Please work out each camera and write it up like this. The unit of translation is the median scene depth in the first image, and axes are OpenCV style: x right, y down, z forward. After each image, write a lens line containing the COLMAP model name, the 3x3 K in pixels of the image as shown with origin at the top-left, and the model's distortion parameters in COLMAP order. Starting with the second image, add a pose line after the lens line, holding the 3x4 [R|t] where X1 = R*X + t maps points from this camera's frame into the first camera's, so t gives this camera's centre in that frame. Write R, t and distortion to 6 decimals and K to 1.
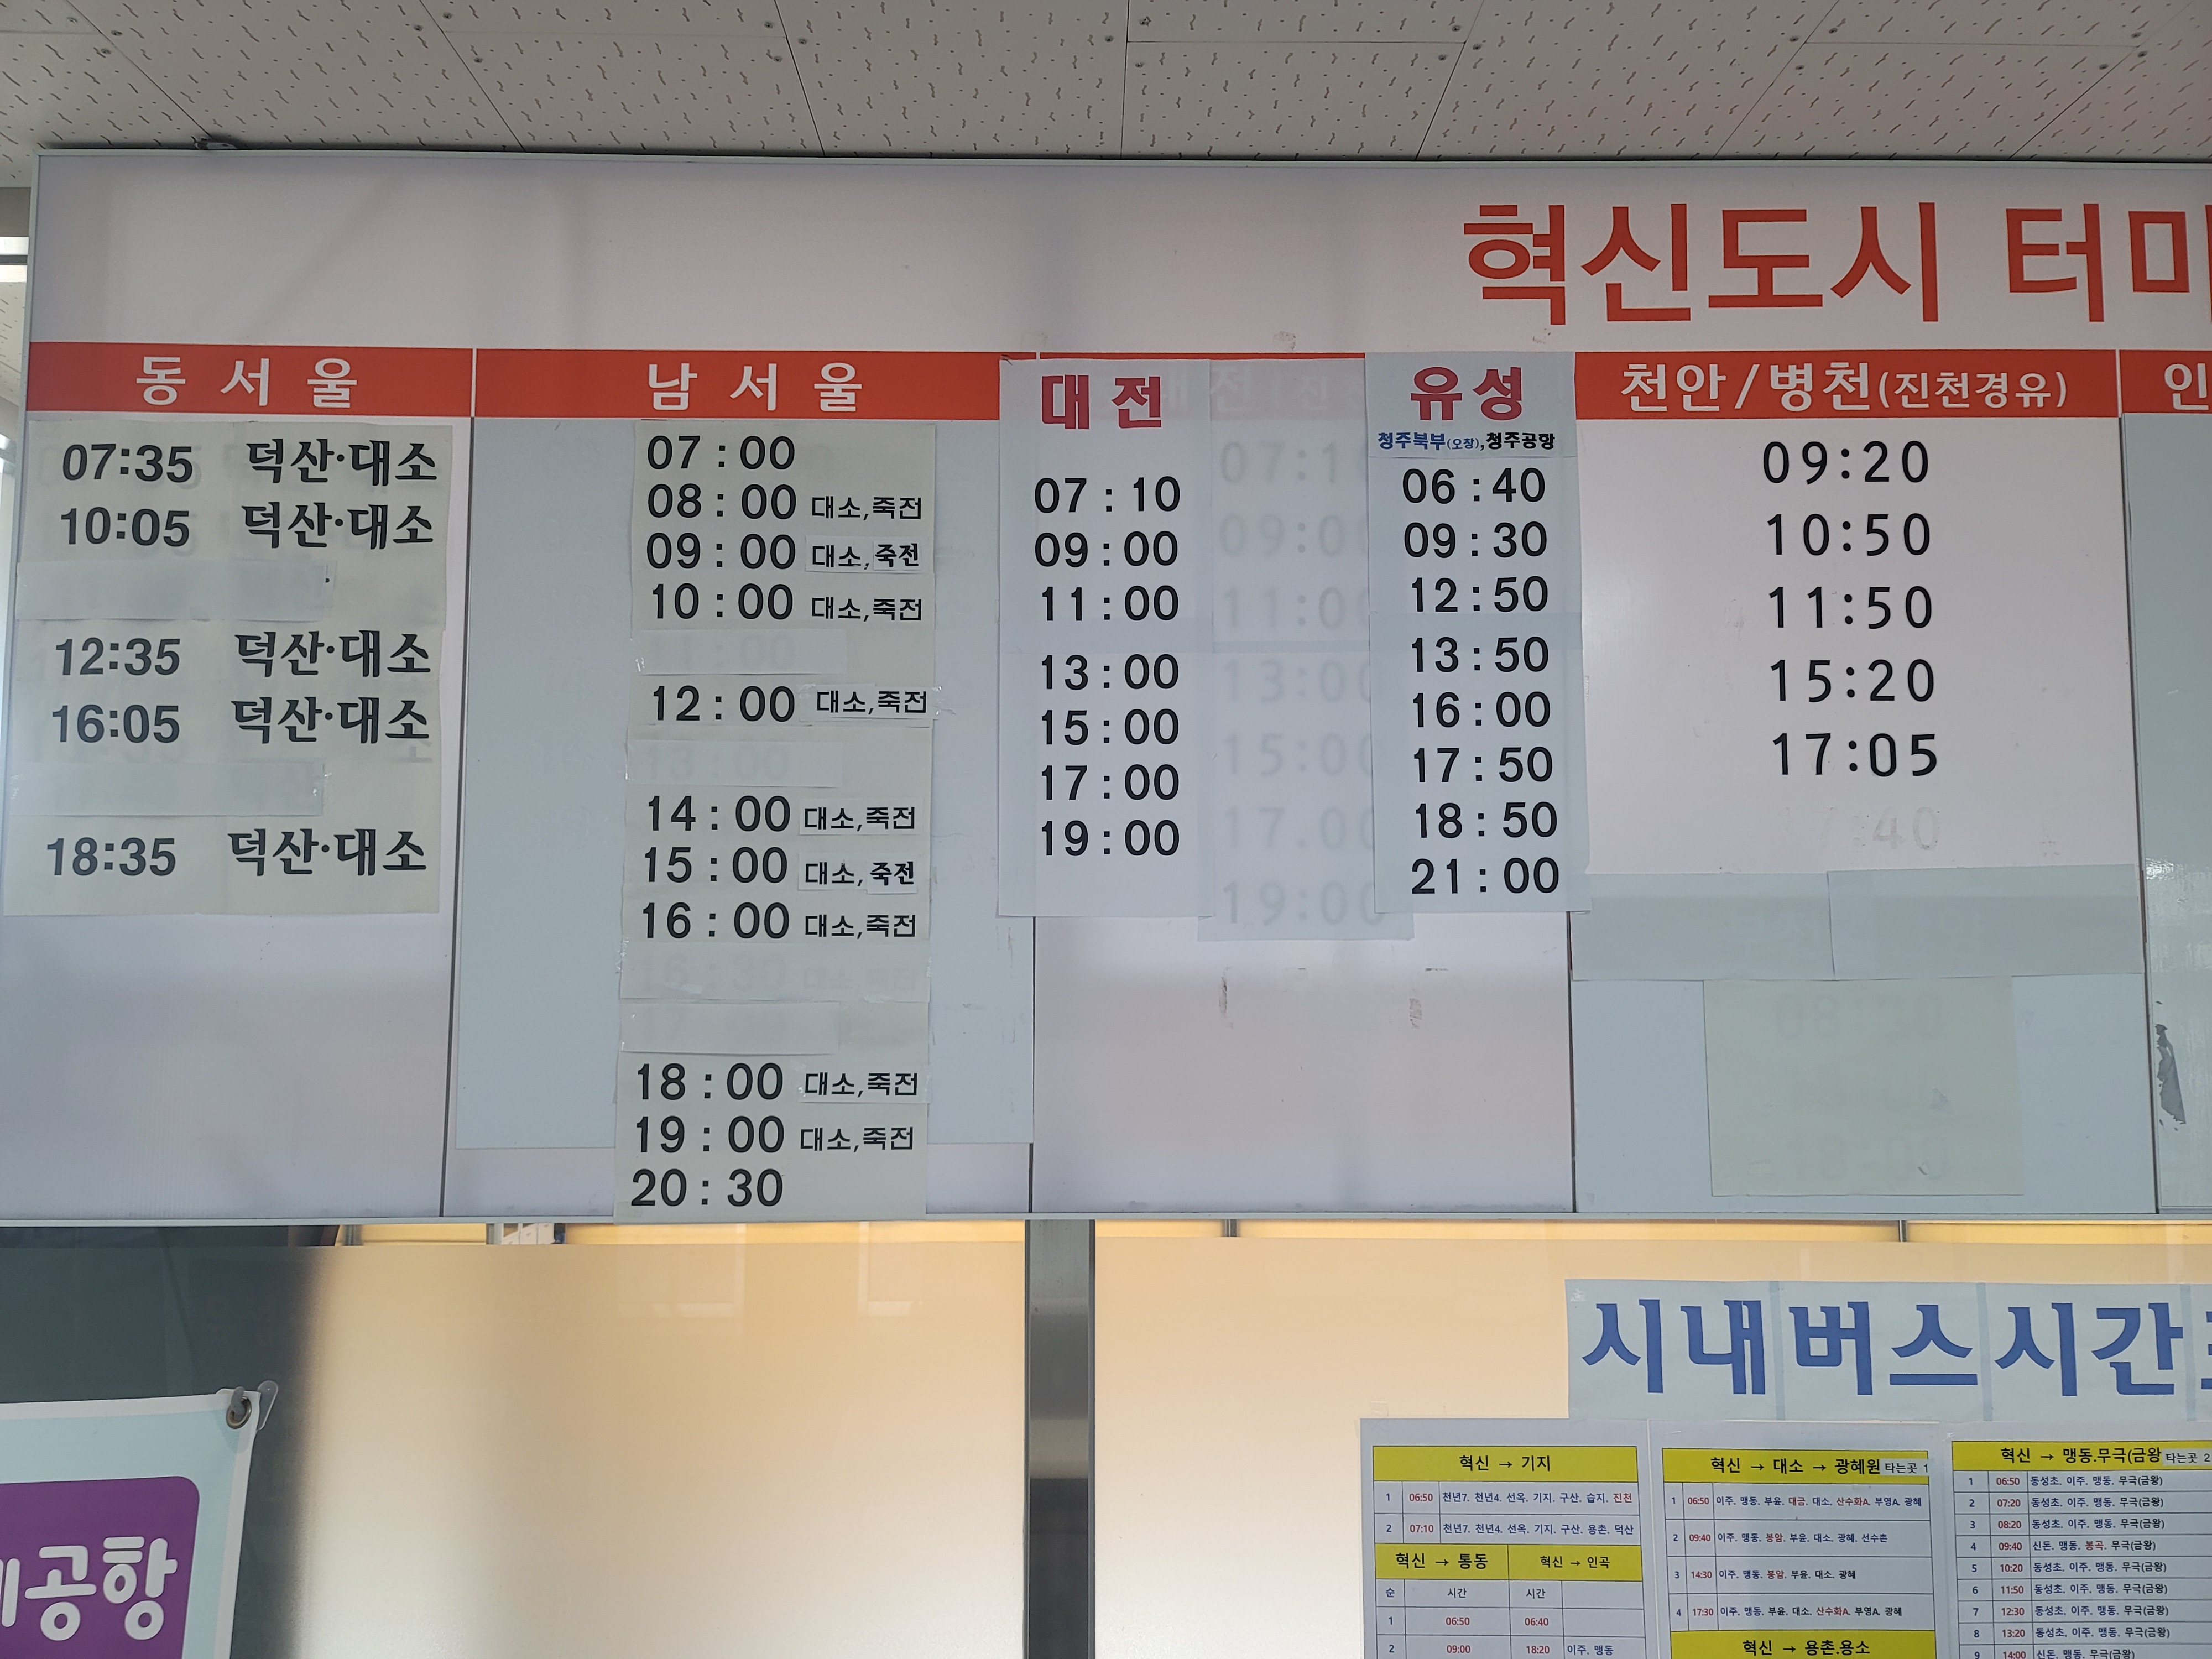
lens RADIAL K [[1564.7, 0, 1062.1], [0, 1564.7, 832.8], [0, 0, 1]] dist [0.075946, -0.077080]
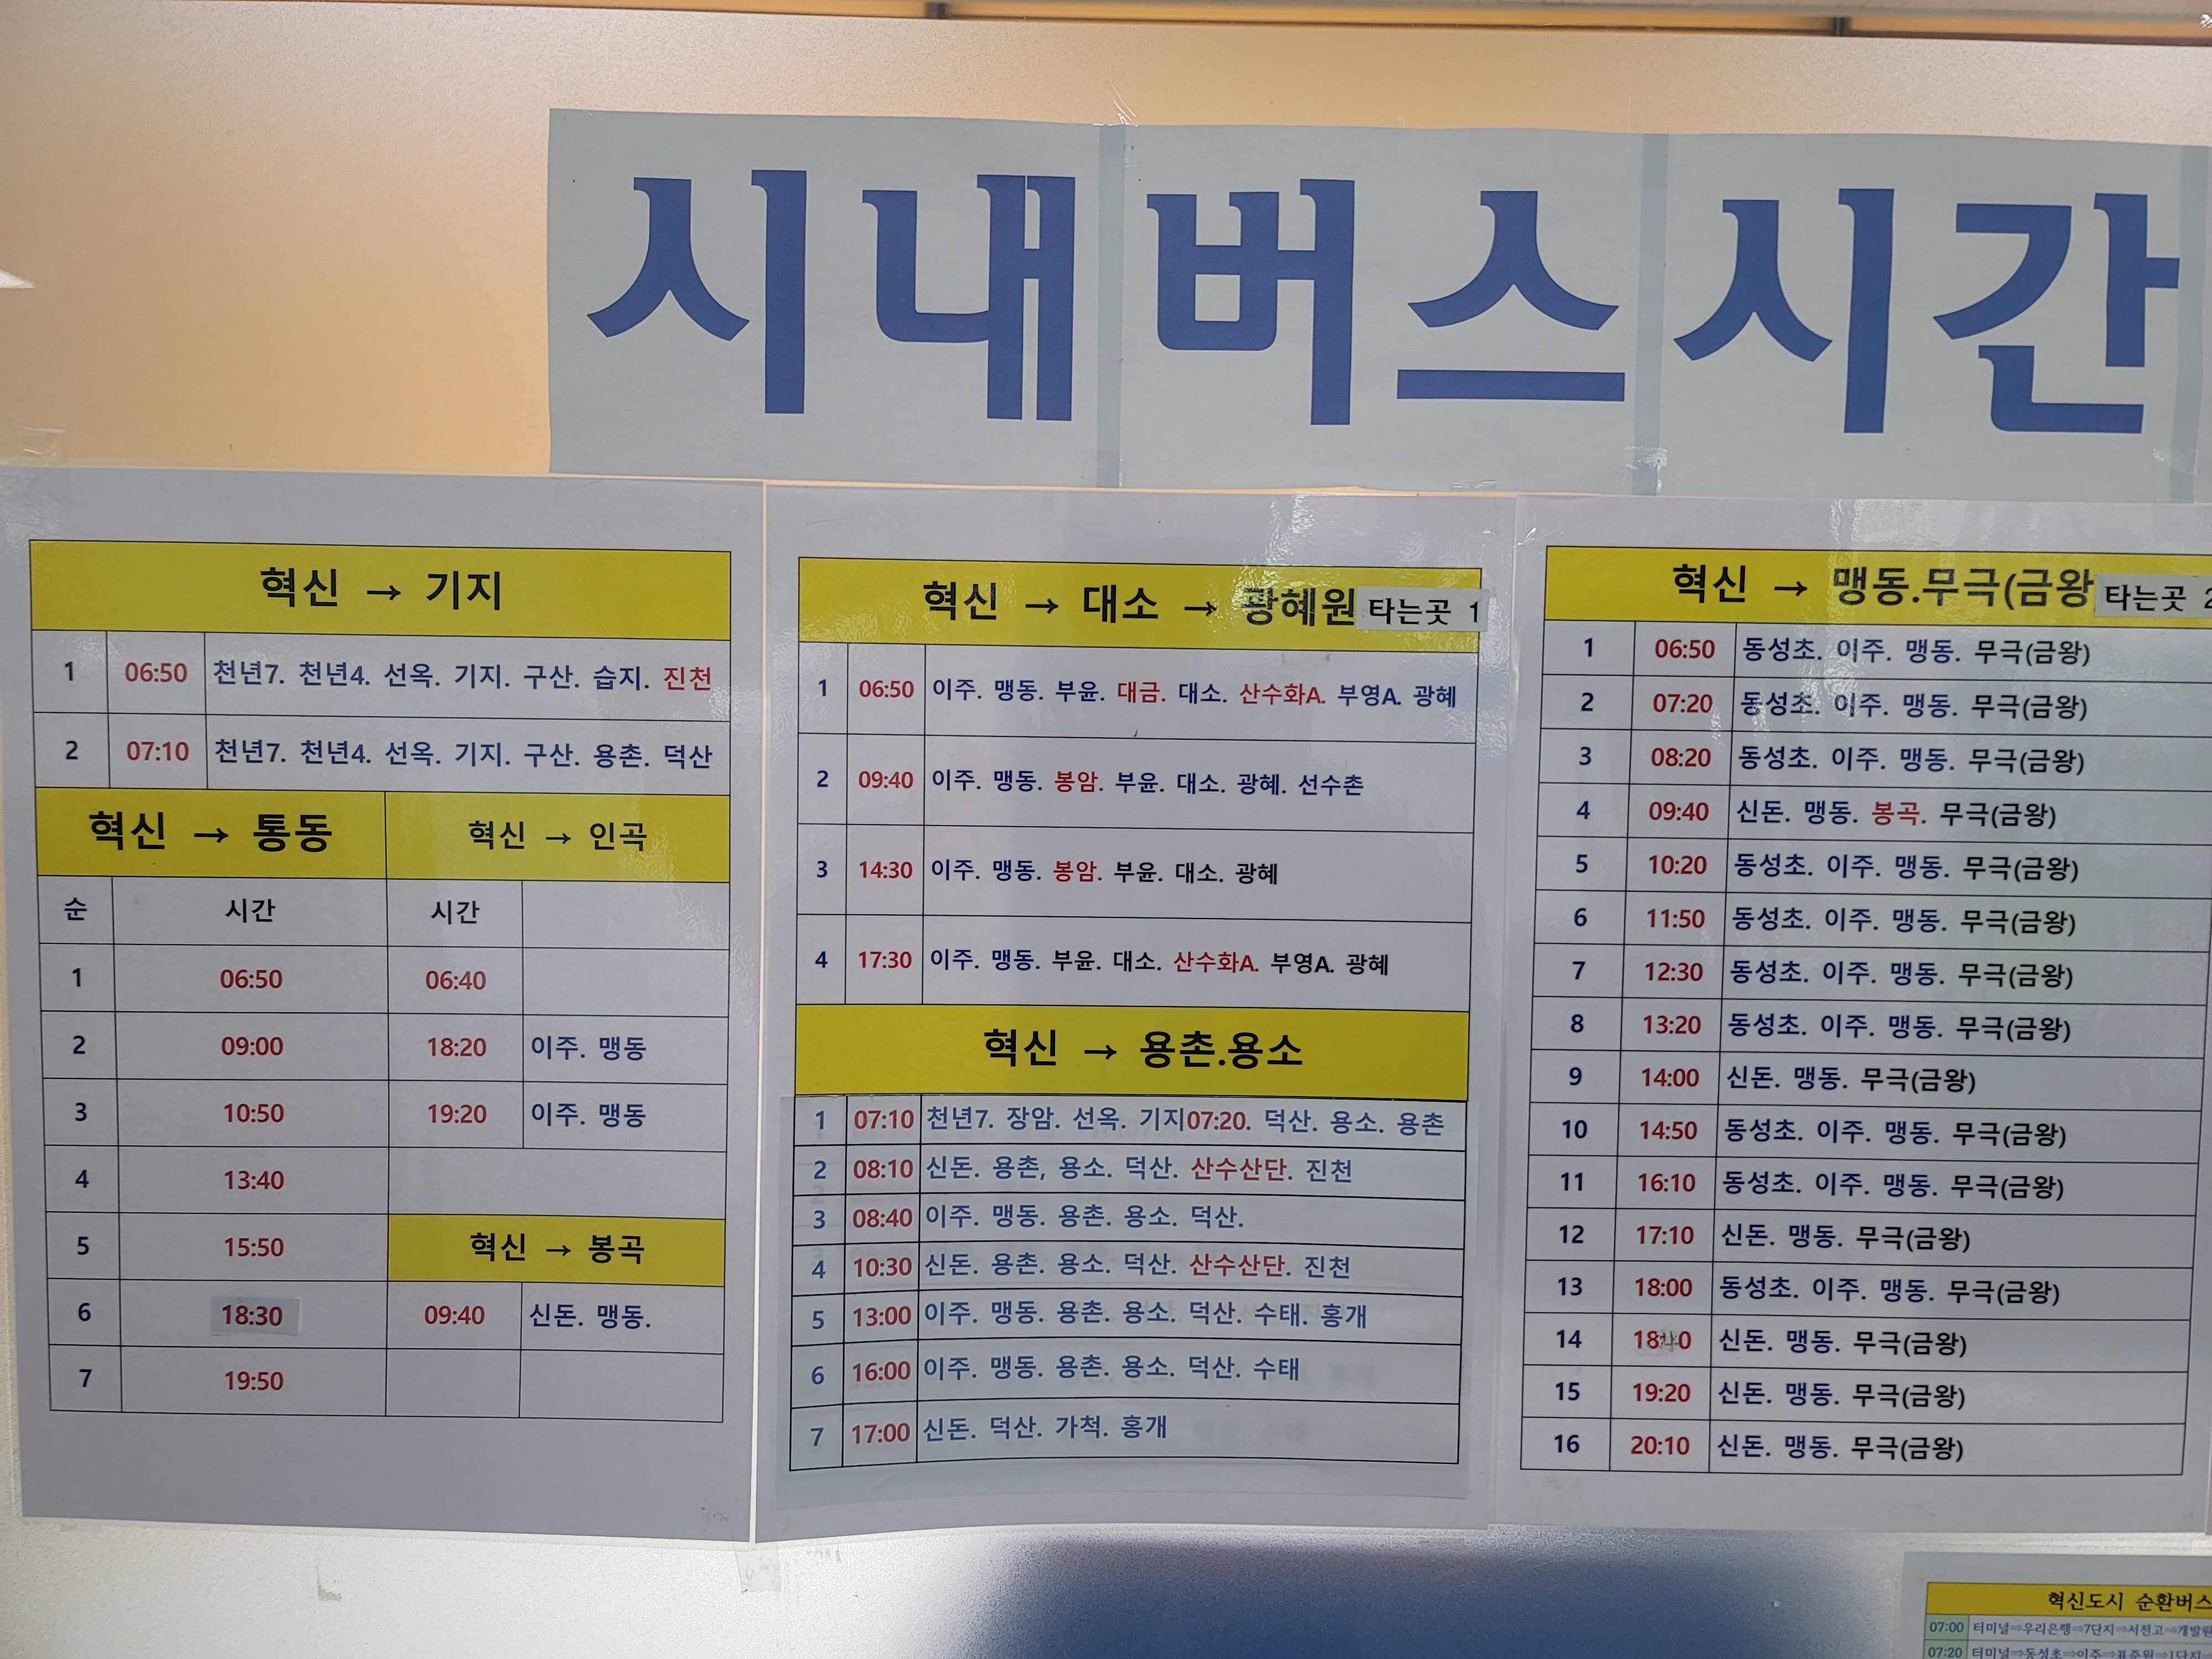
lens RADIAL K [[1617.3, 0, 1106.0], [0, 1617.3, 829.5], [0, 0, 1]] dist [0.044258, -0.044910]
pose [[0.999917, 0.010619, 0.007251, 0.450798], [-0.011546, 0.989672, 0.142886, 0.396452], [-0.005659, -0.142957, 0.989713, 0.602834]]
